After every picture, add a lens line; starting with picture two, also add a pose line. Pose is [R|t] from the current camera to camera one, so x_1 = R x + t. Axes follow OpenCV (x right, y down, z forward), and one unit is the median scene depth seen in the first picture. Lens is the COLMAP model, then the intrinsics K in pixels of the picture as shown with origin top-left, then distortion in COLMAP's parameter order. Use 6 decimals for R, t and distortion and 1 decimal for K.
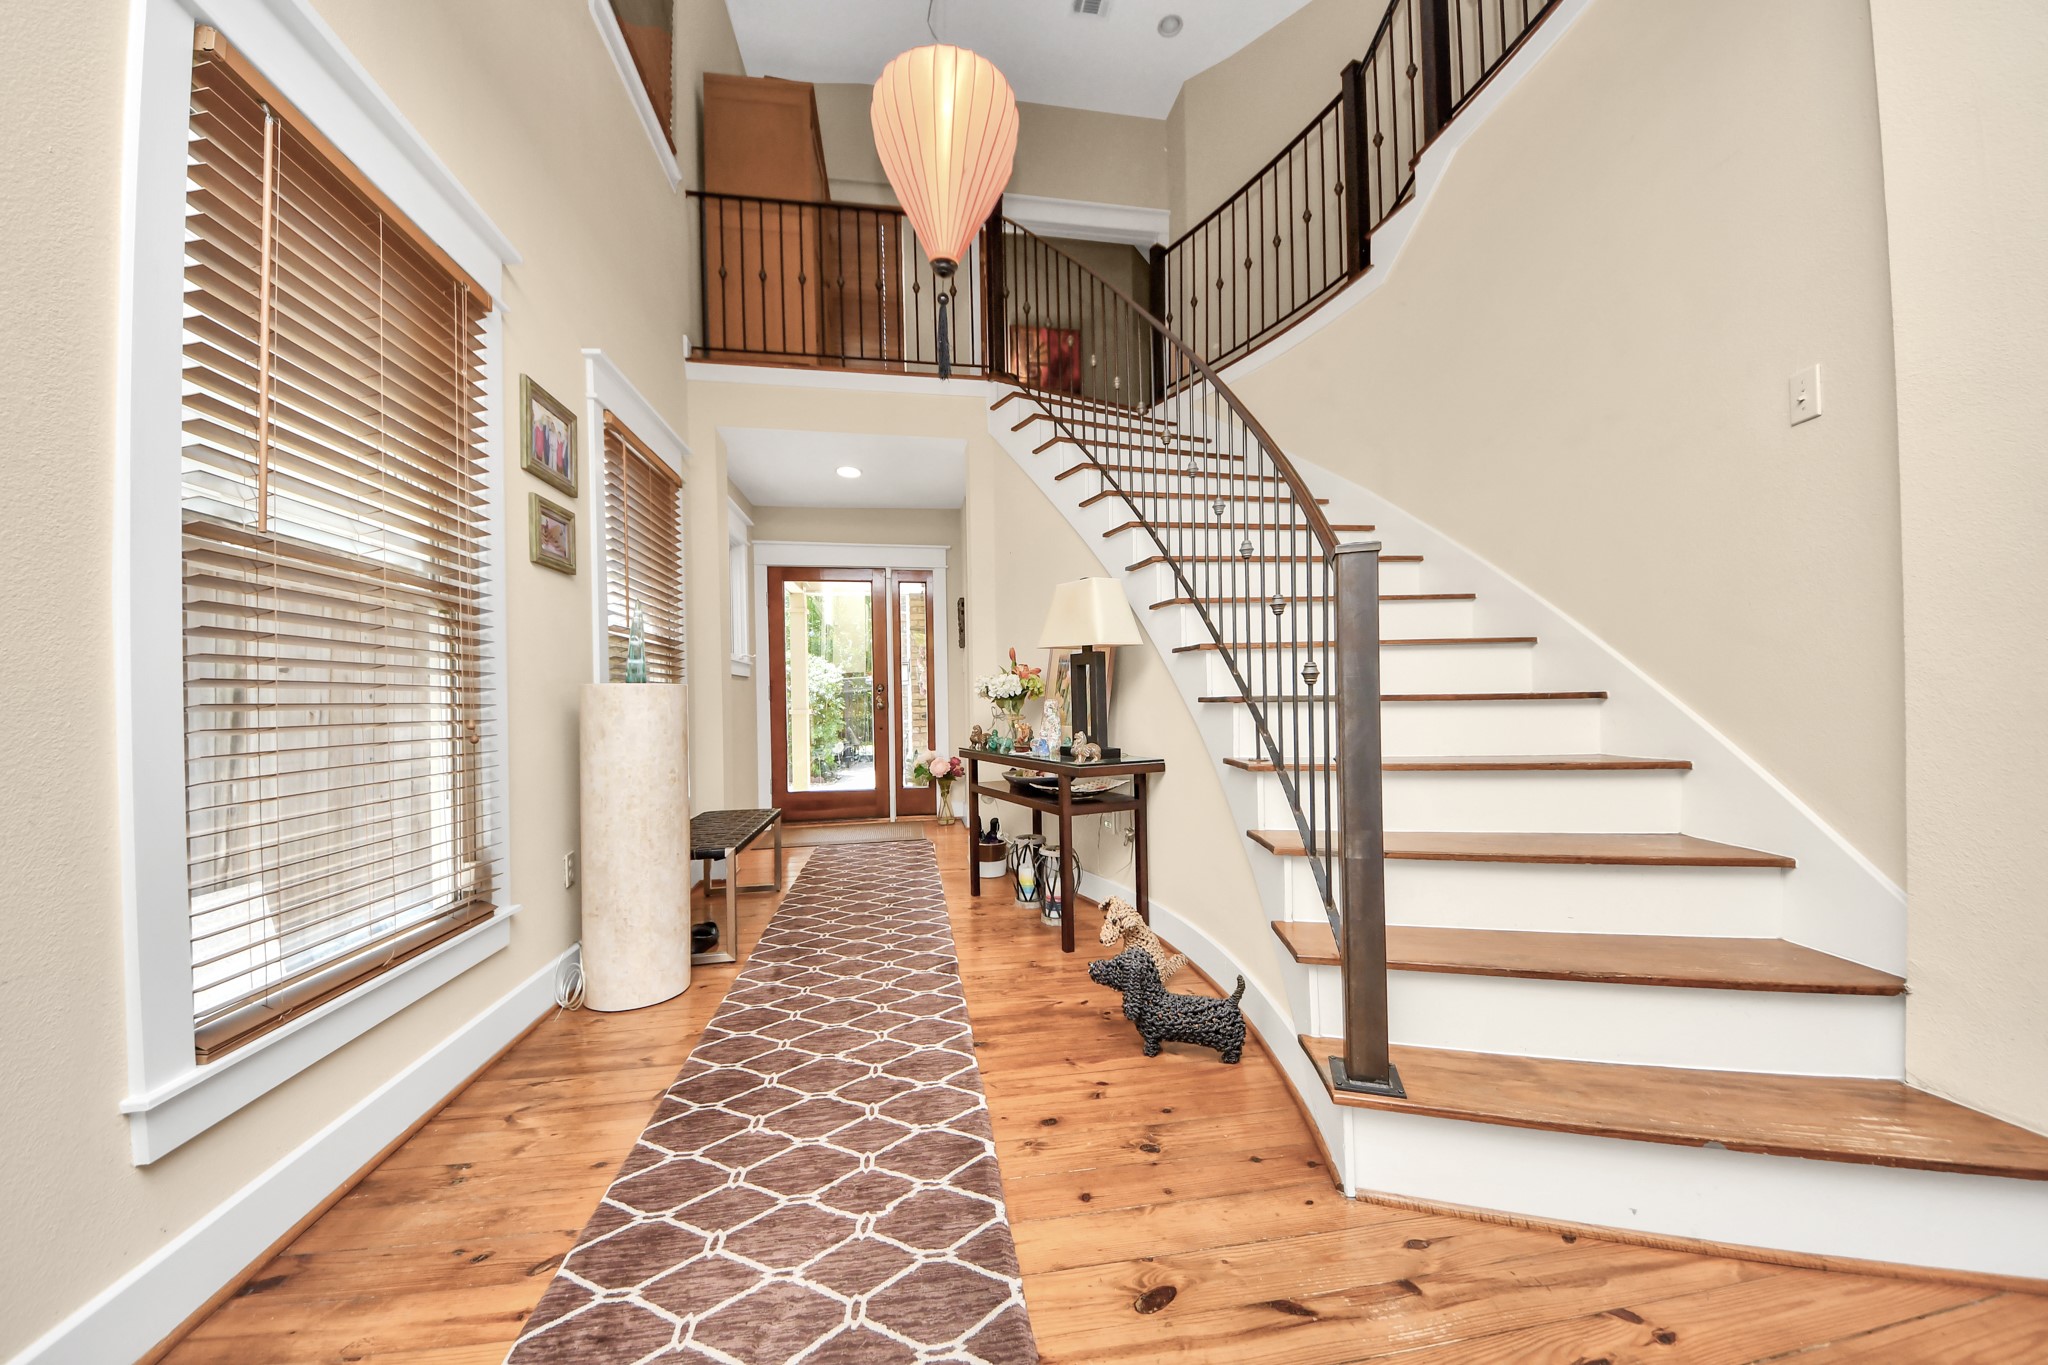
lens RADIAL K [[753.9, 0, 1032.0], [0, 753.9, 691.4], [0, 0, 1]] dist [0.013011, -0.009177]
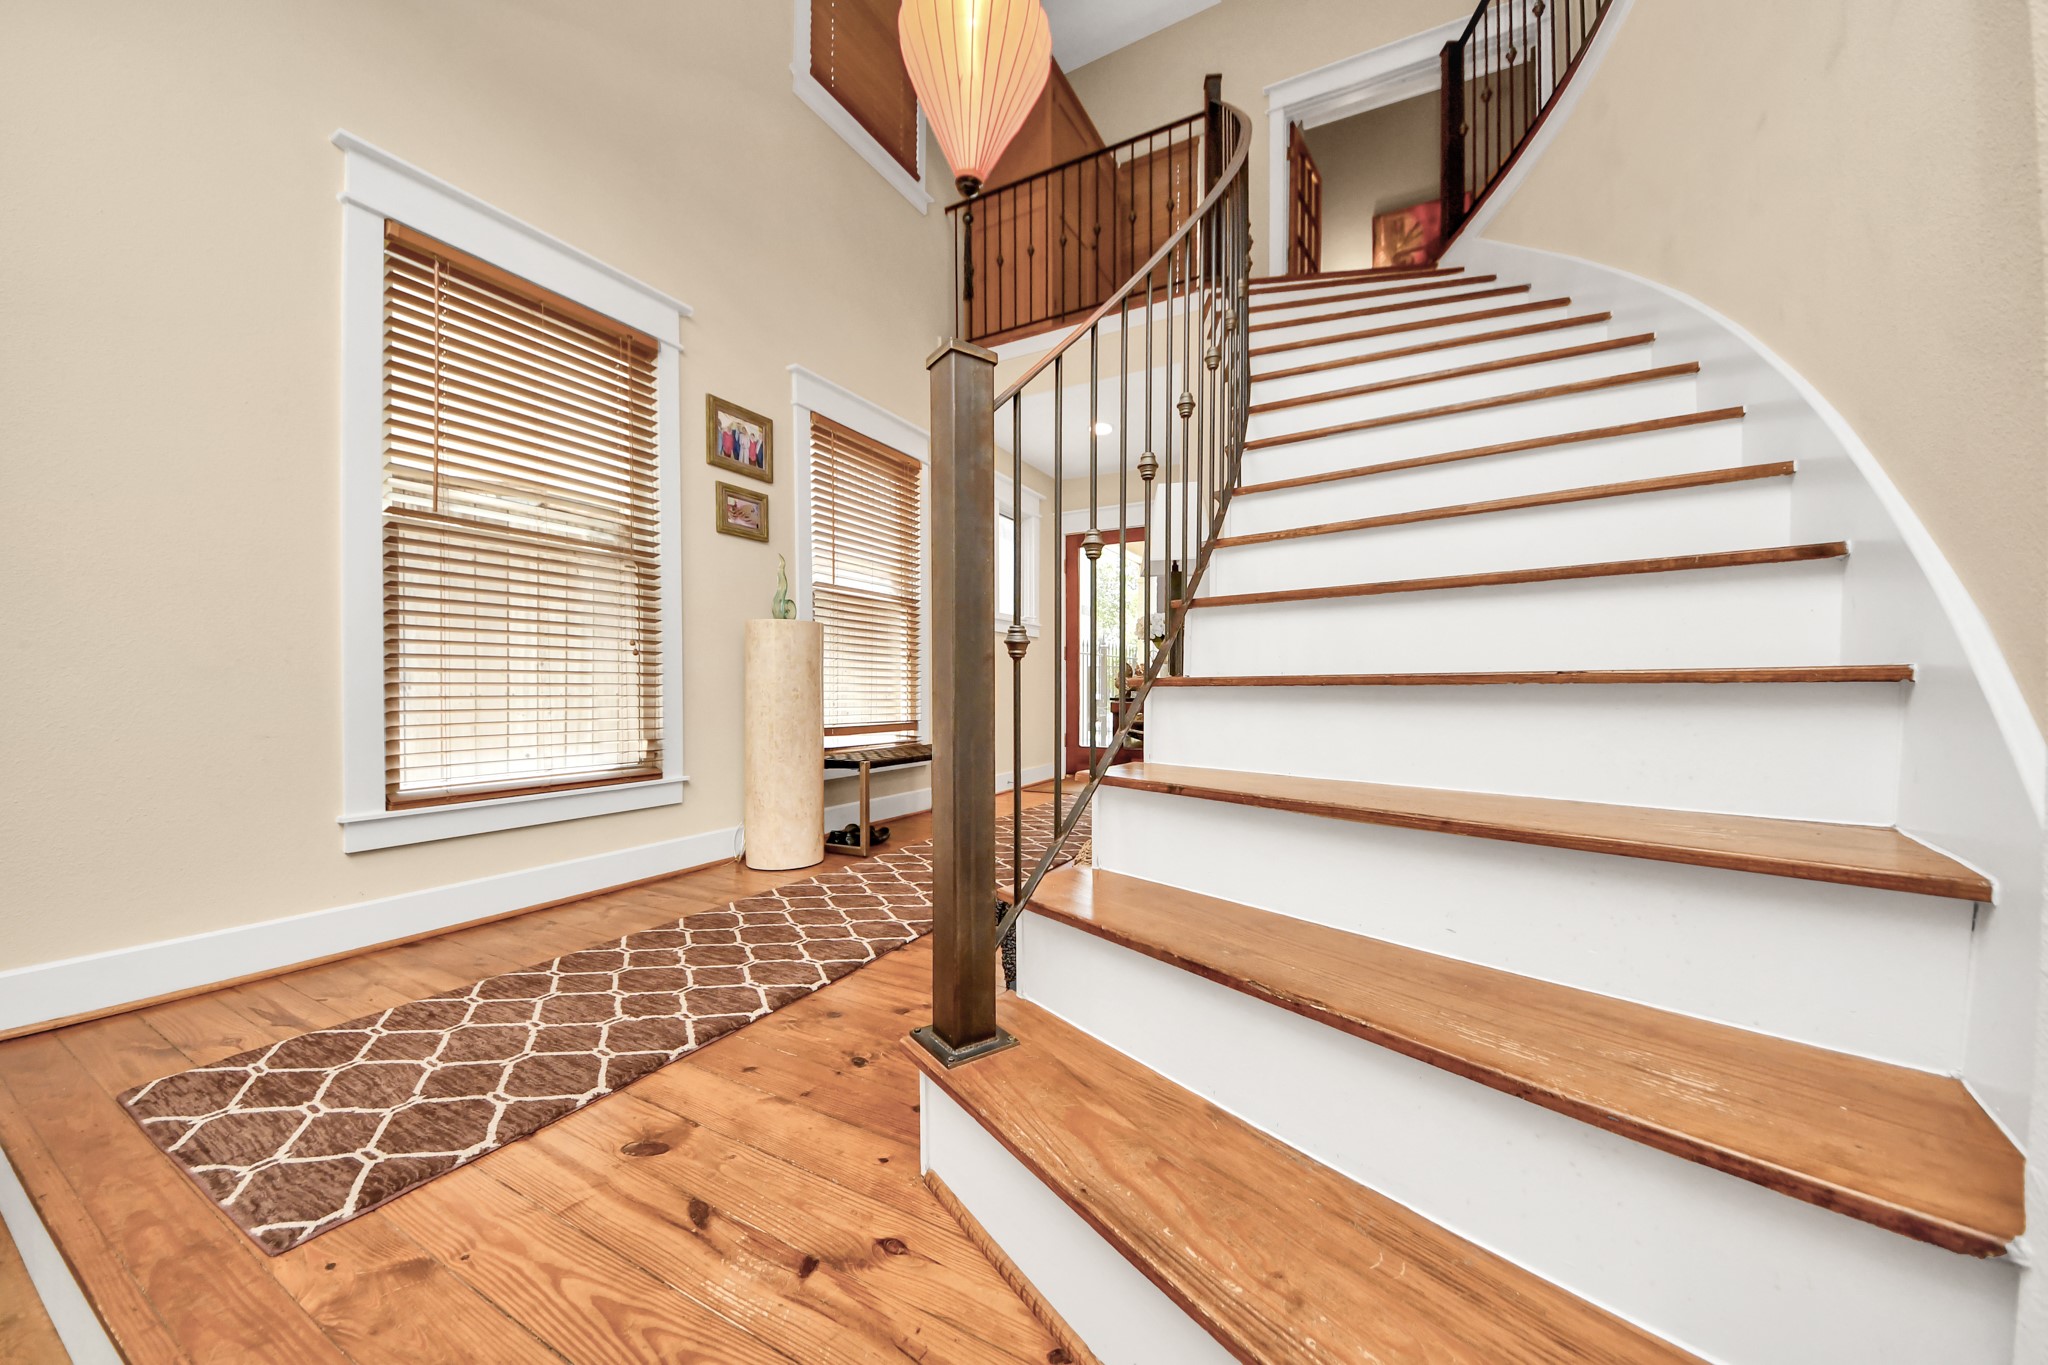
lens RADIAL K [[752.4, 0, 1019.6], [0, 752.4, 695.7], [0, 0, 1]] dist [0.054057, -0.030440]
pose [[0.770805, 0.020937, -0.636727, 0.738724], [-0.010101, 0.999736, 0.020645, 0.104704], [0.636991, -0.009482, 0.770813, 0.328961]]
